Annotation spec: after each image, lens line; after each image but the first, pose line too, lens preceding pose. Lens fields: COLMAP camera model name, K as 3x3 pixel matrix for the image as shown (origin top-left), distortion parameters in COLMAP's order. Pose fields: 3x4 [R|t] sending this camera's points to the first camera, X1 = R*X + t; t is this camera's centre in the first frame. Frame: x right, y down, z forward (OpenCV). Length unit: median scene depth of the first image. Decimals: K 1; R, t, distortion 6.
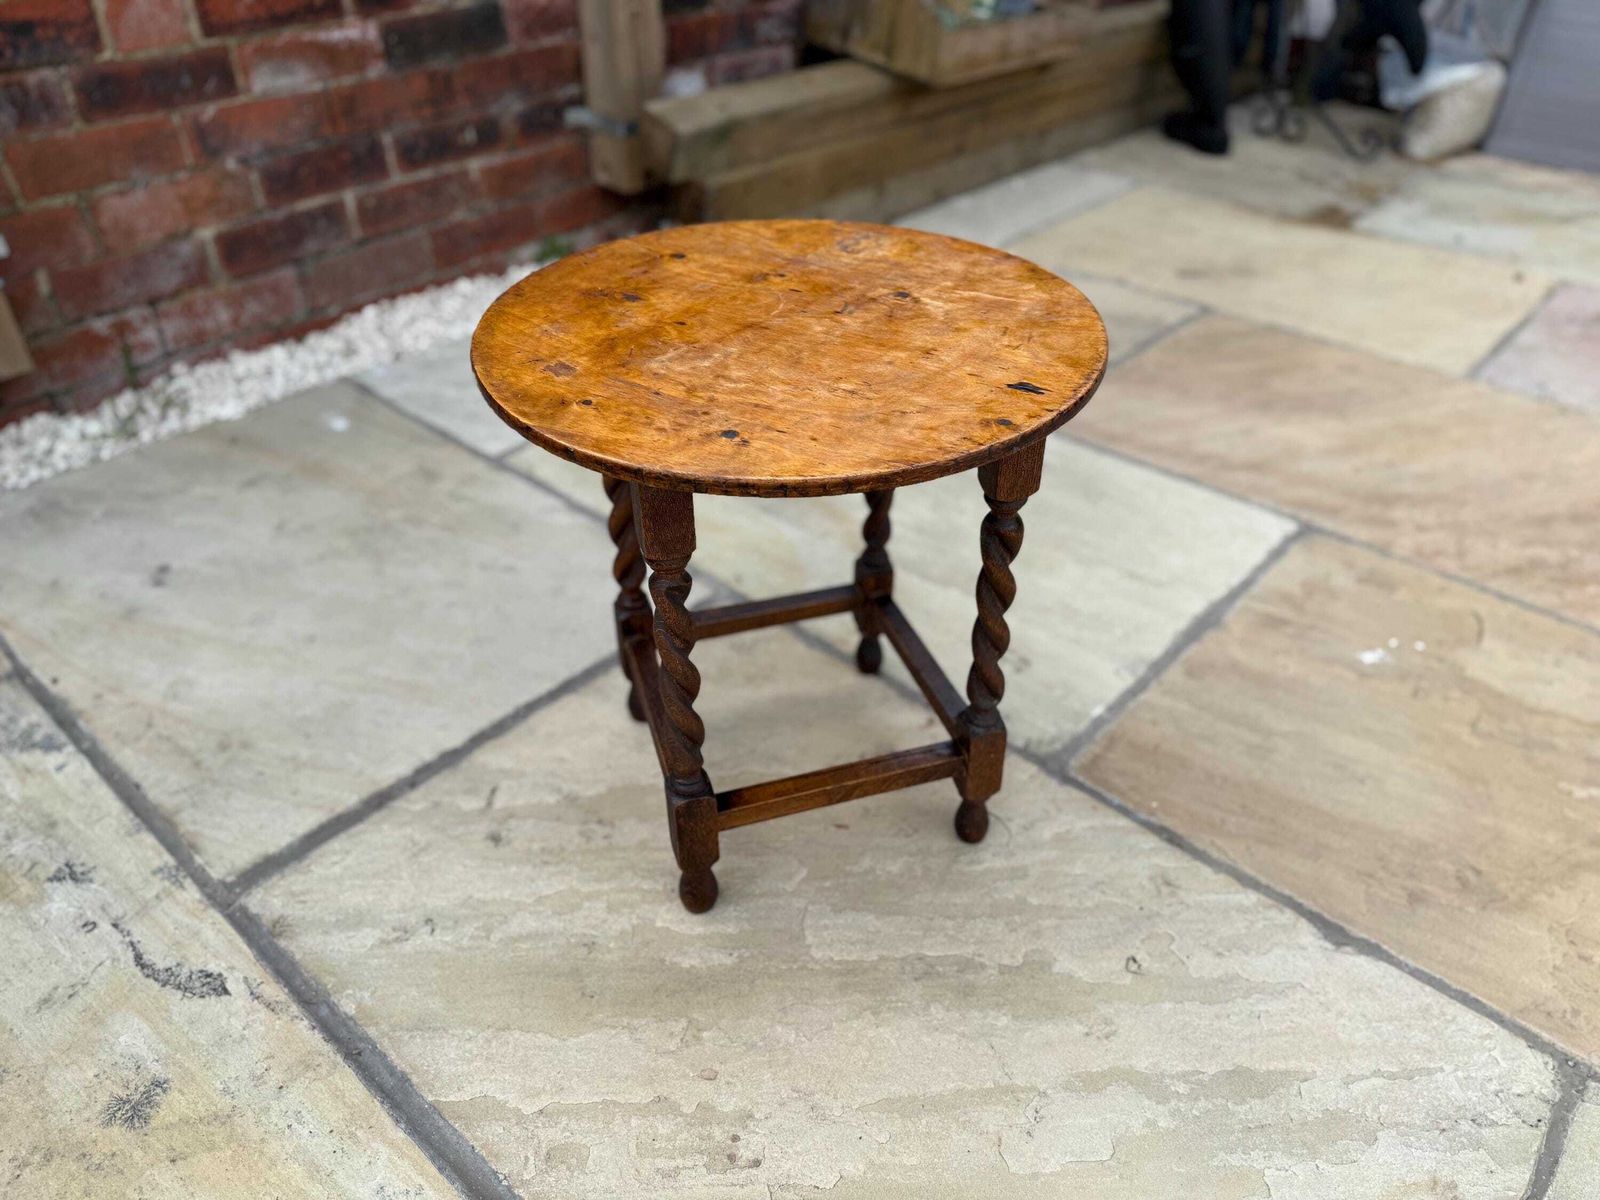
lens RADIAL K [[1153.2, 0, 802.3], [0, 1153.2, 607.3], [0, 0, 1]] dist [0.007096, -0.022661]
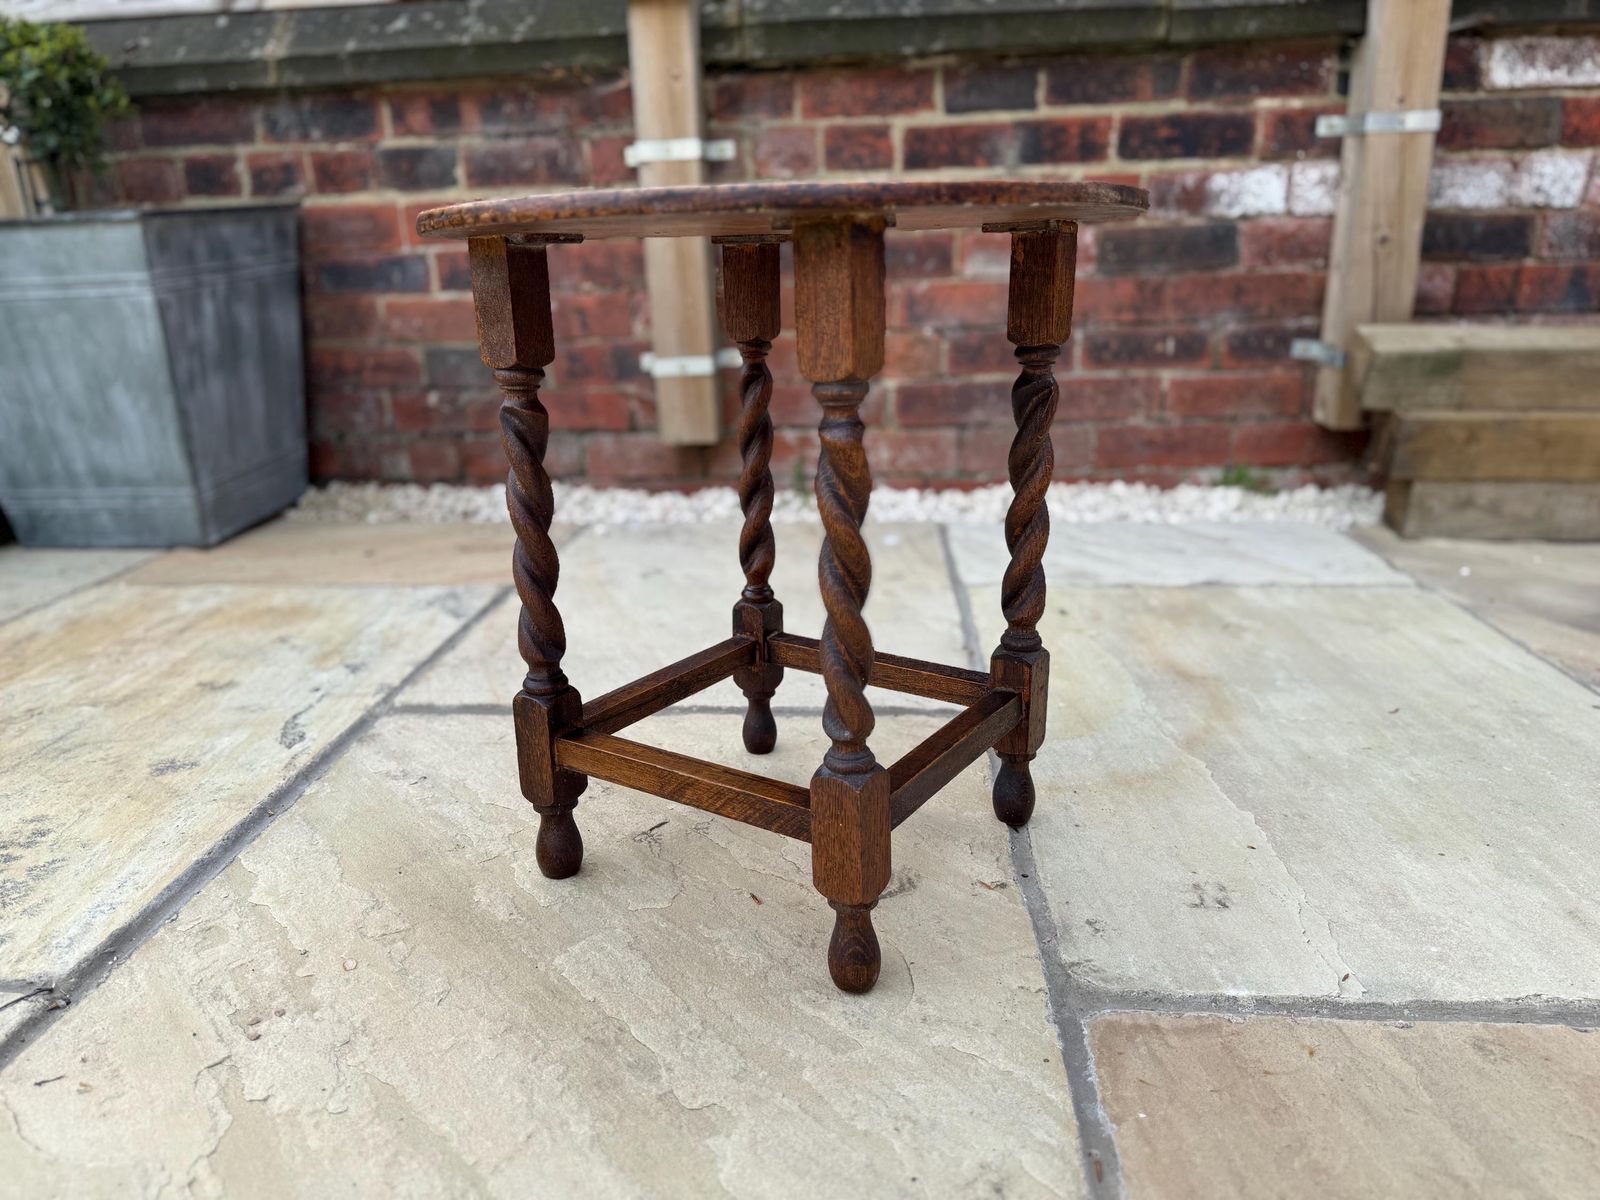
lens RADIAL K [[1153.2, 0, 796.3], [0, 1153.2, 599.6], [0, 0, 1]] dist [0.007096, -0.022661]
pose [[0.613850, 0.206928, -0.761819, 0.489870], [-0.450092, 0.884553, -0.122405, 0.081228], [0.648540, 0.418027, 0.636120, 0.376410]]
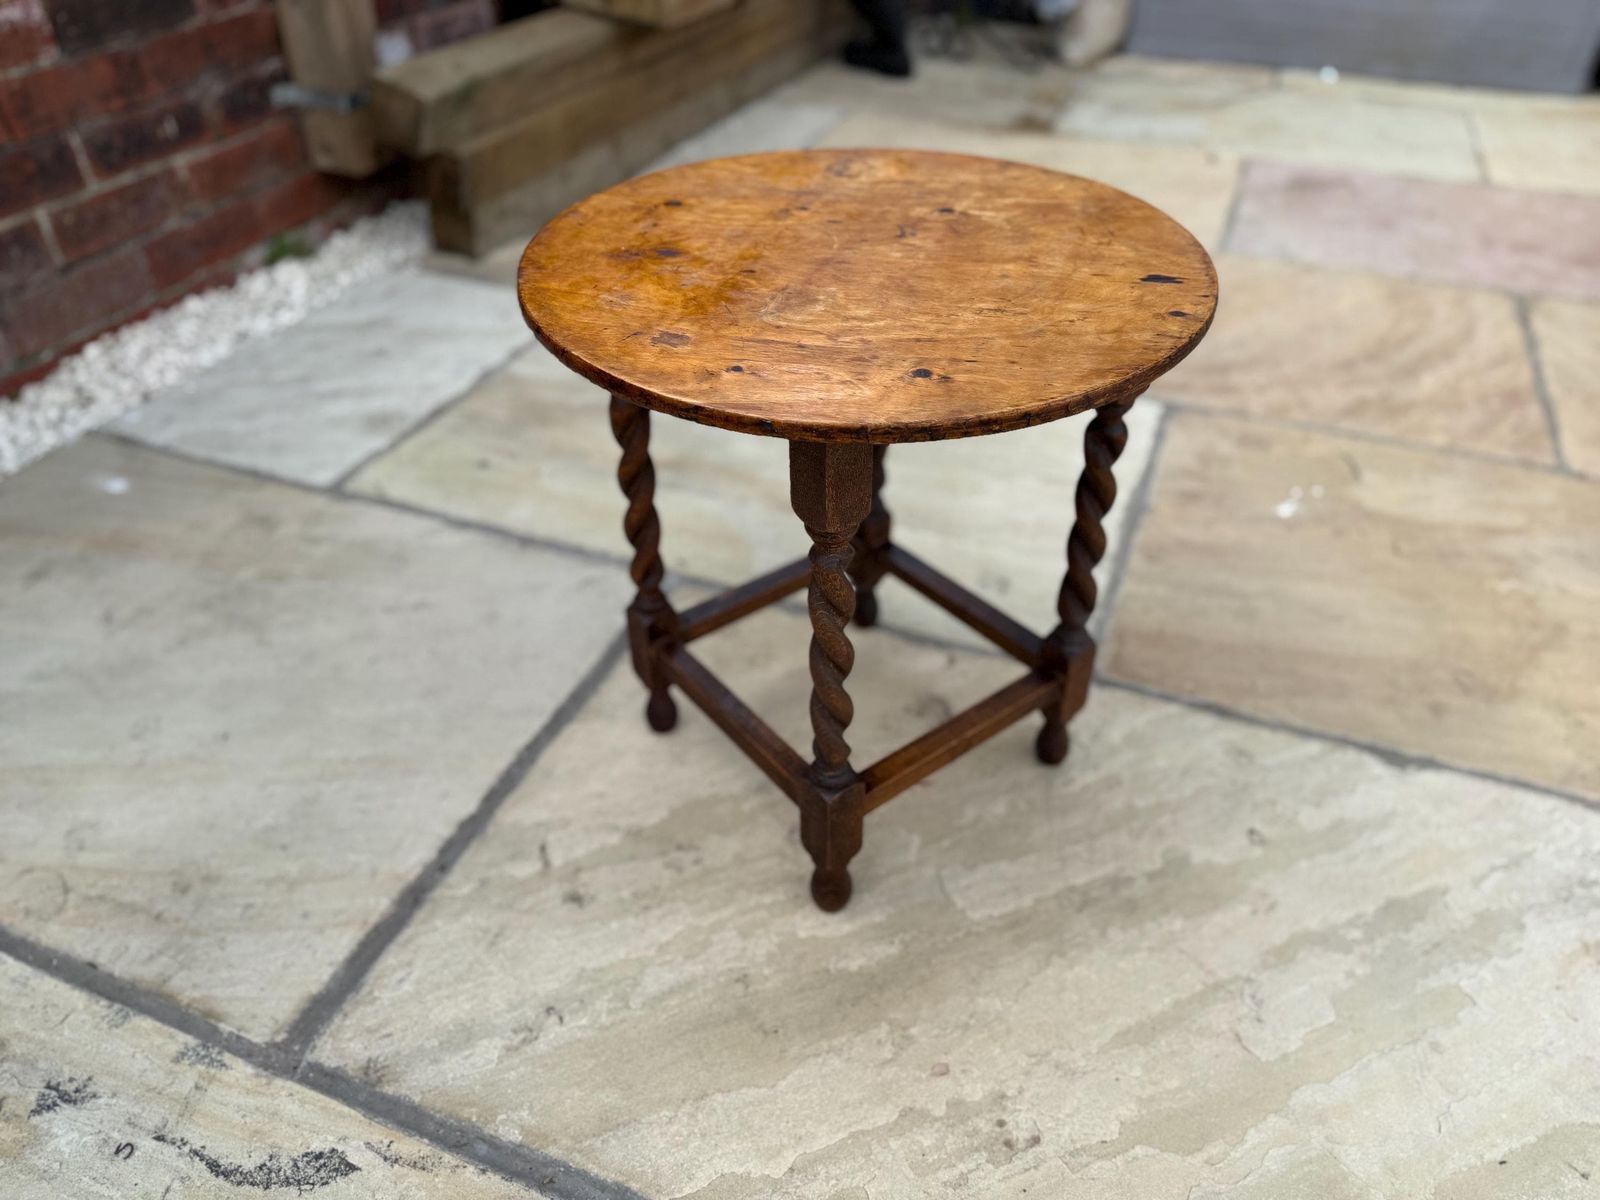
lens RADIAL K [[1153.2, 0, 800.1], [0, 1153.2, 605.9], [0, 0, 1]] dist [0.007096, -0.022661]
pose [[0.937980, -0.216475, 0.270798, -0.242864], [0.209070, 0.976281, 0.056267, -0.024538], [-0.276555, 0.003839, 0.960990, 0.091656]]
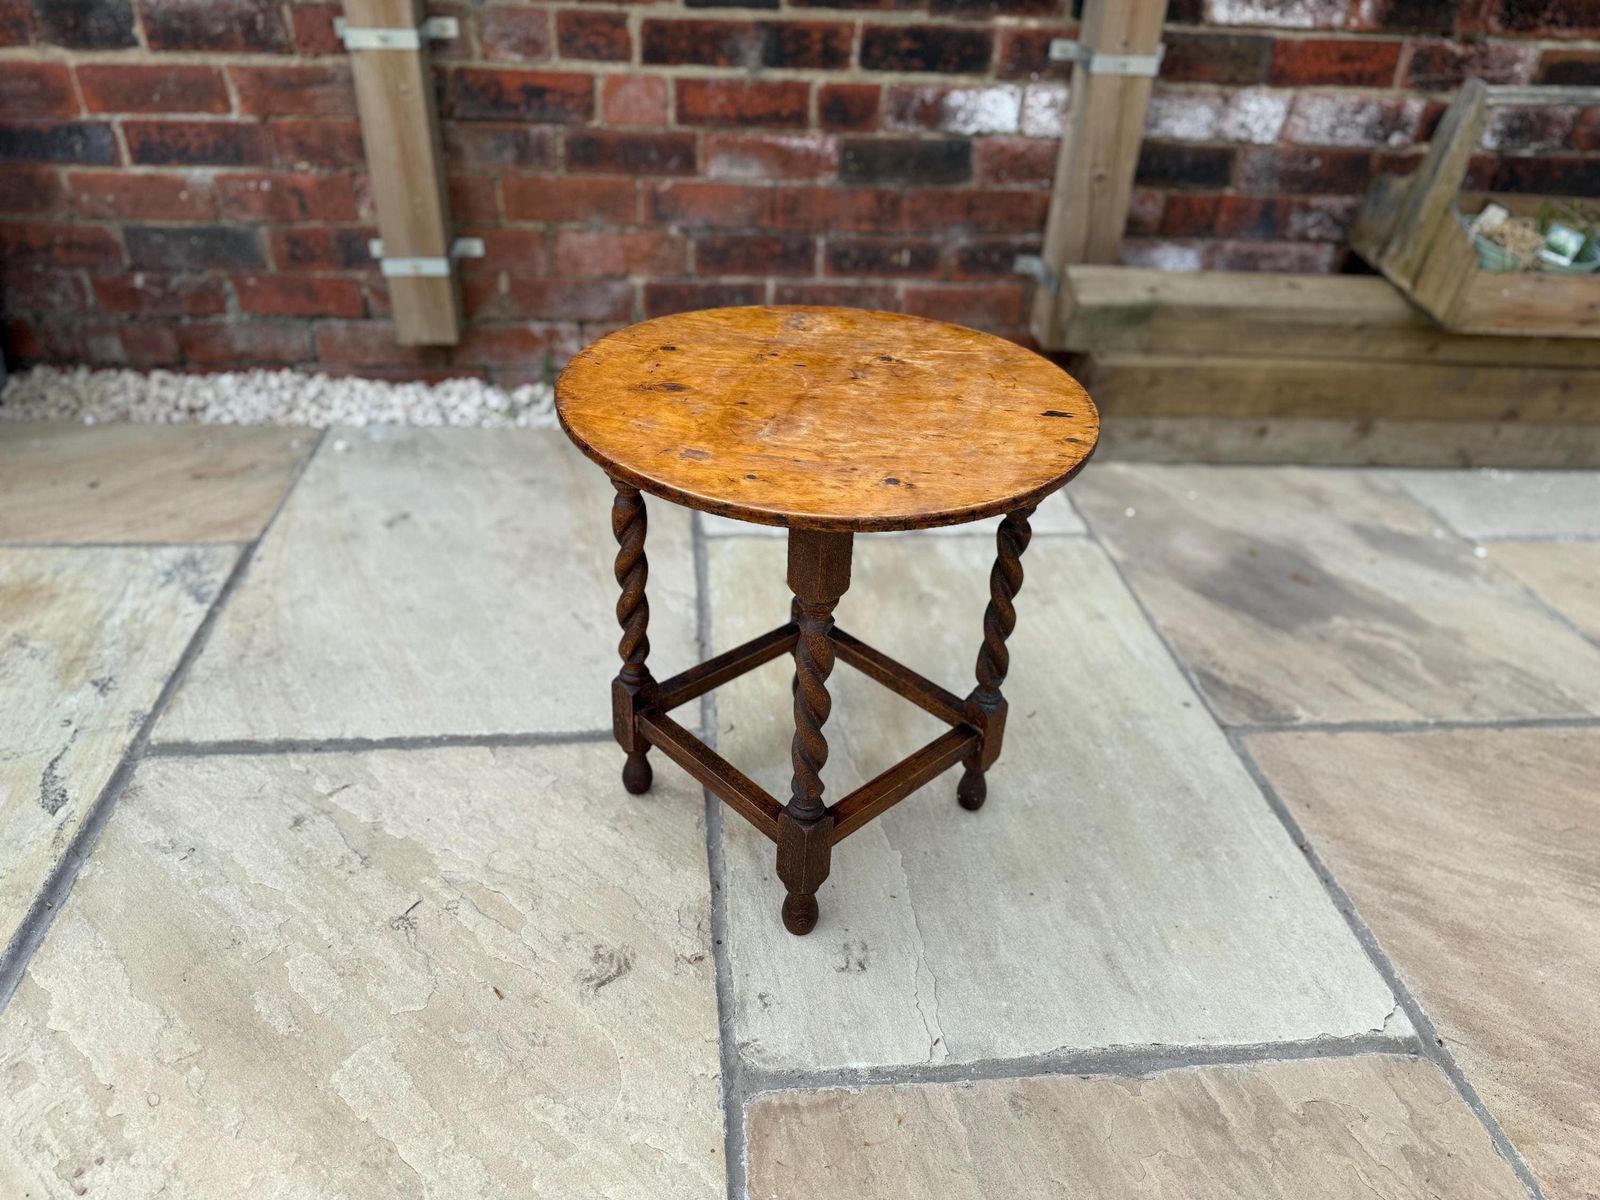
lens RADIAL K [[1153.2, 0, 802.3], [0, 1153.2, 607.6], [0, 0, 1]] dist [0.007096, -0.022661]
pose [[0.742359, 0.385092, -0.548277, 0.510262], [-0.433655, 0.899958, 0.044939, -0.200404], [0.510731, 0.204403, 0.835089, 0.231245]]
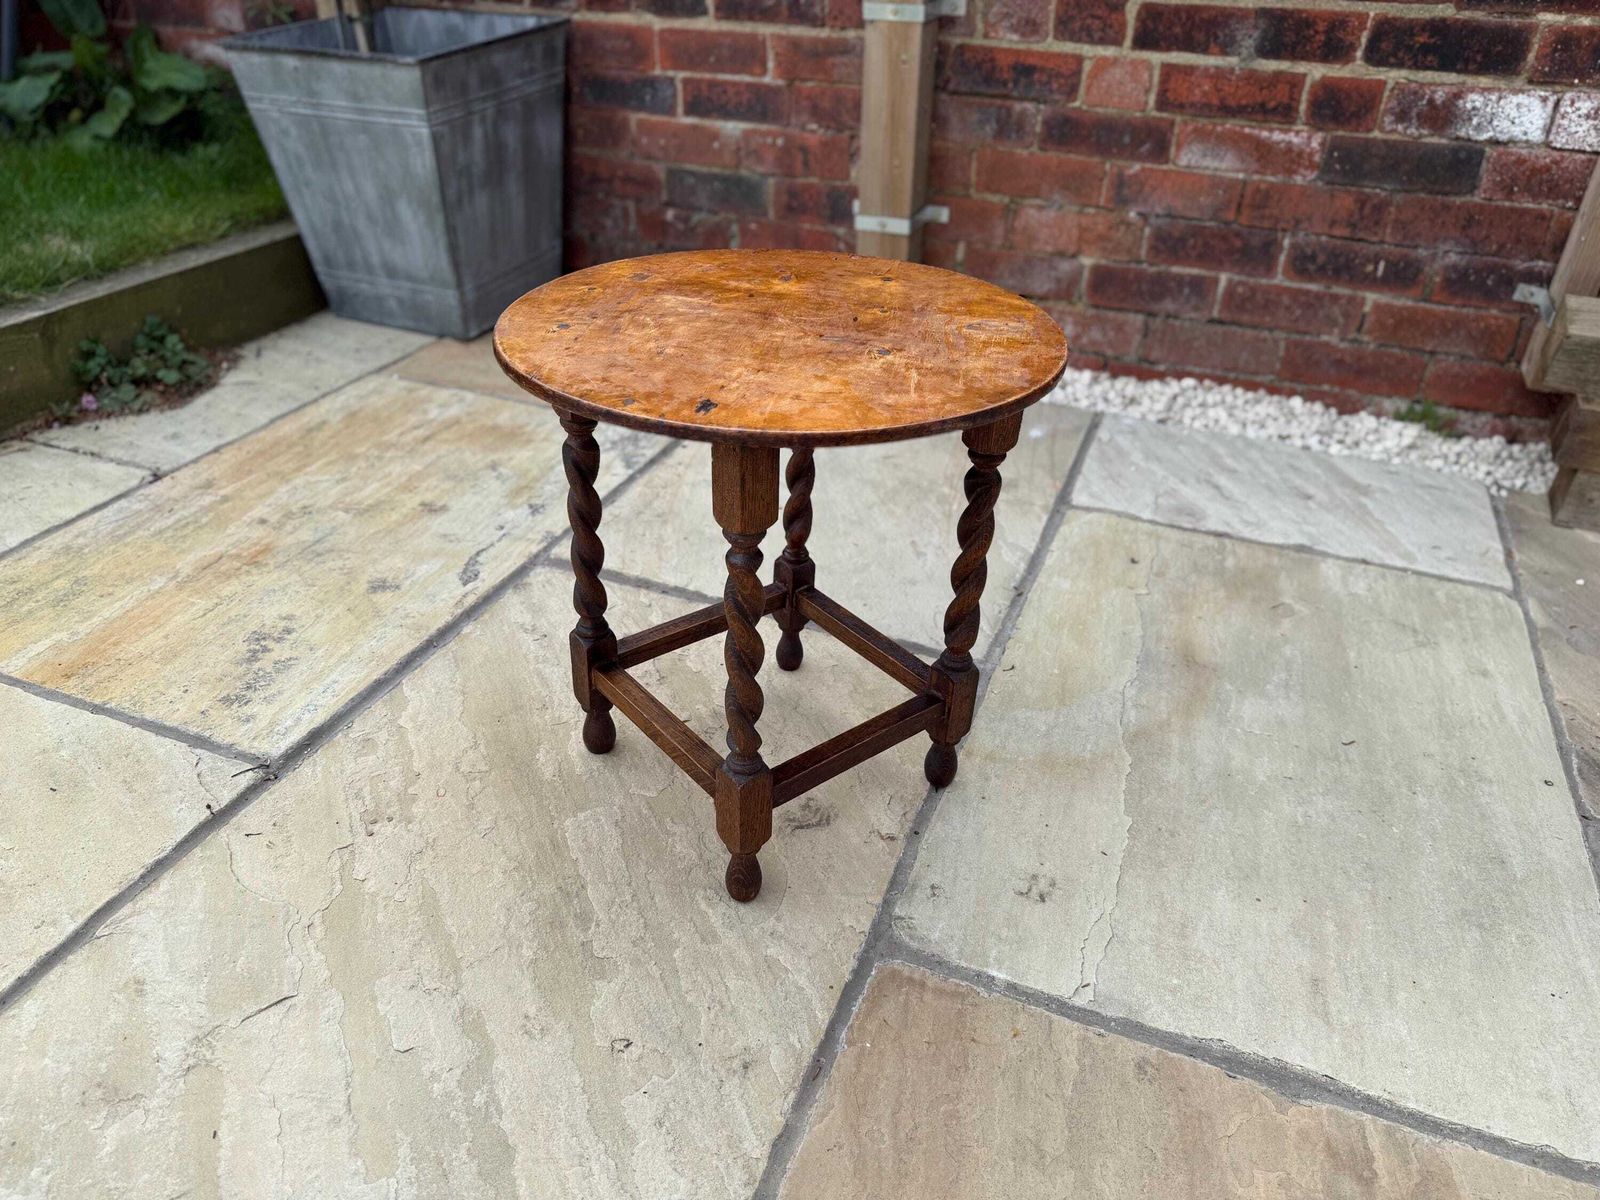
lens RADIAL K [[1153.2, 0, 804.9], [0, 1153.2, 604.1], [0, 0, 1]] dist [0.007096, -0.022661]
pose [[0.355922, 0.497977, -0.790783, 0.669955], [-0.583318, 0.779493, 0.228322, -0.201200], [0.730109, 0.380013, 0.567918, 0.326069]]
